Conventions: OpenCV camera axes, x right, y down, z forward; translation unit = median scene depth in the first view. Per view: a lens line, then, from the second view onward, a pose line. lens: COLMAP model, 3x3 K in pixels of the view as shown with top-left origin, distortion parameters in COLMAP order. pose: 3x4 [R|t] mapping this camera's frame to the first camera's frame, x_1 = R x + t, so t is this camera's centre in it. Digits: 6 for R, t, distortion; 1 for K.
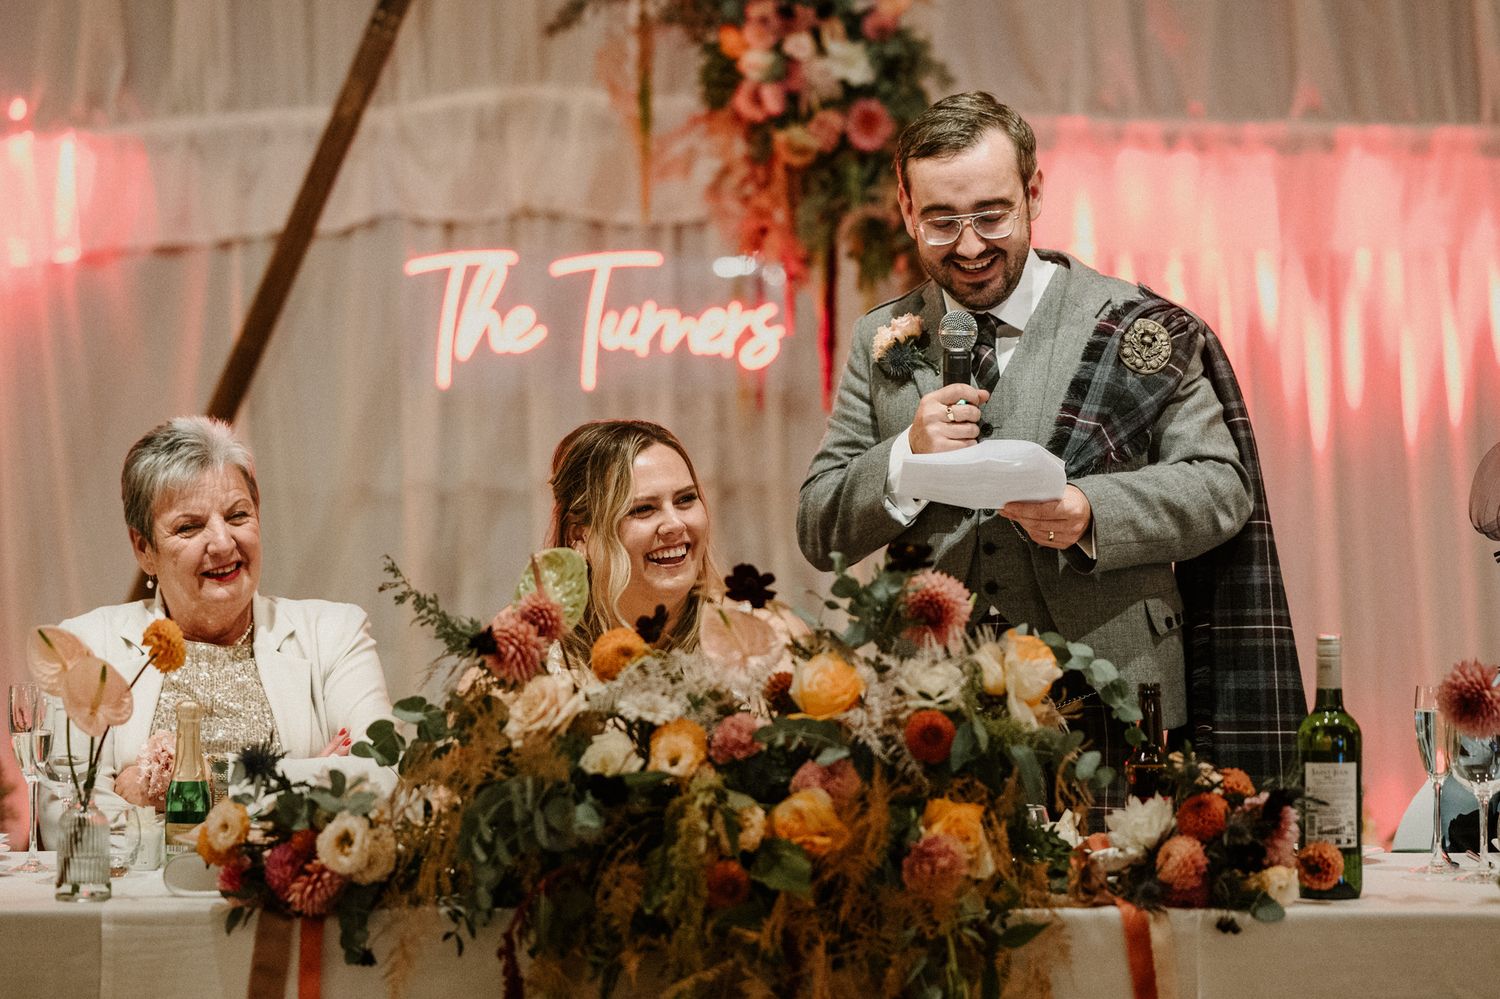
lens RADIAL K [[5646.7, 0, 751.5], [0, 5646.7, 500.2], [0, 0, 1]] dist [0.457632, 0.000000]
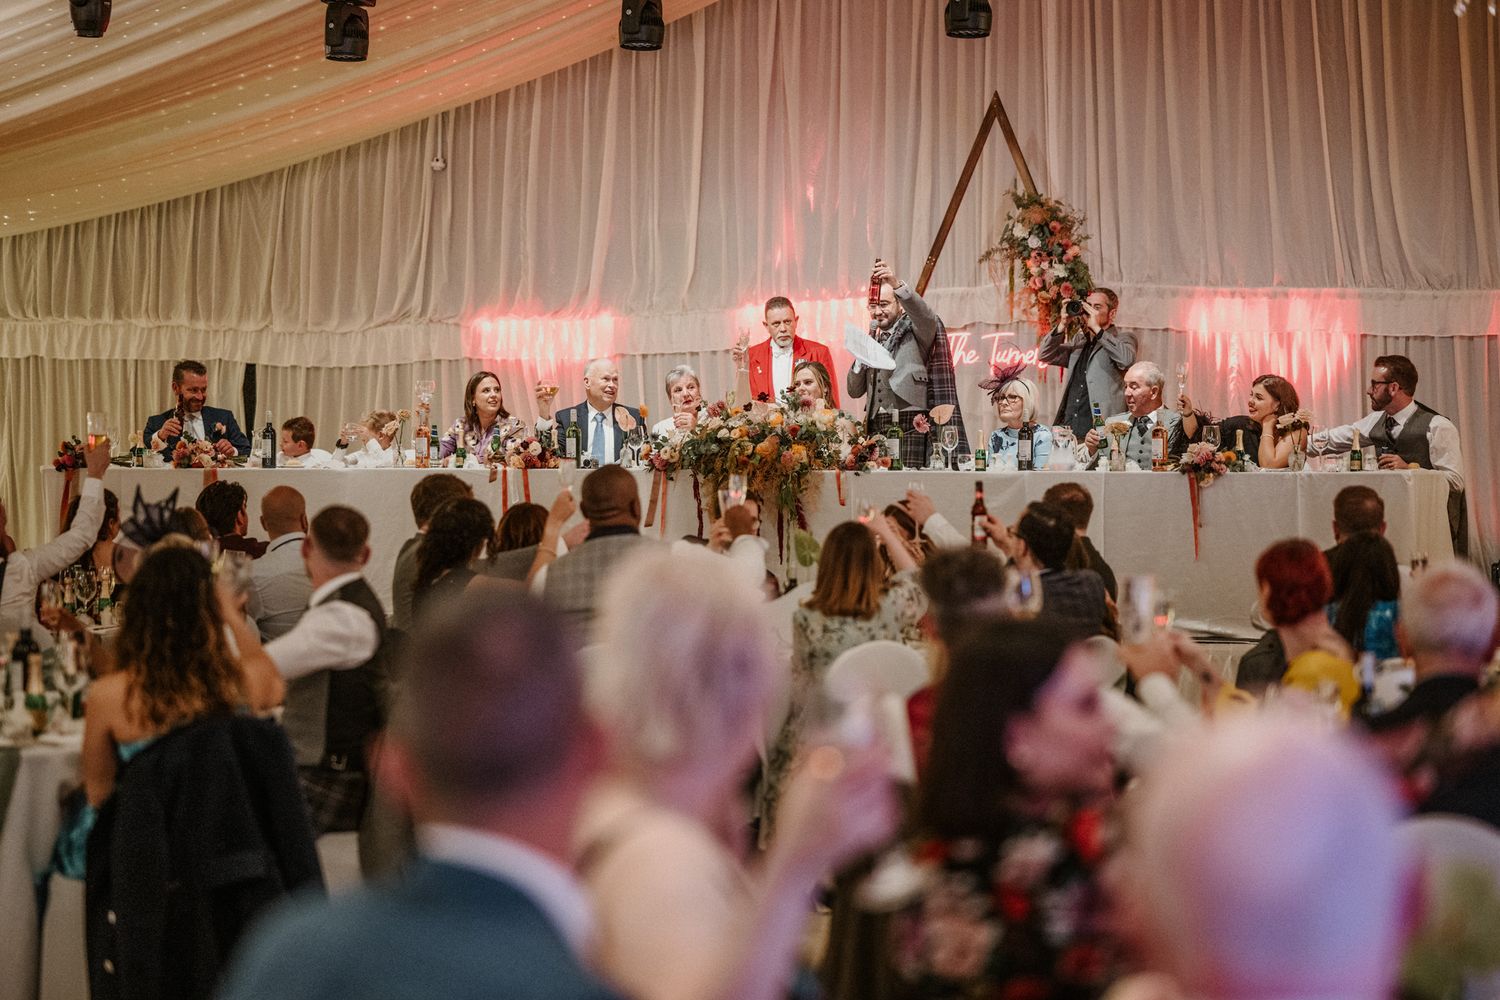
lens RADIAL K [[3674.8, 0, 739.0], [0, 3674.8, 505.7], [0, 0, 1]] dist [0.164318, 0.000000]
pose [[0.933170, 0.009514, -0.359310, 0.583041], [-0.012554, 0.999902, -0.006128, 0.067541], [0.359217, 0.010229, 0.933198, -0.963857]]
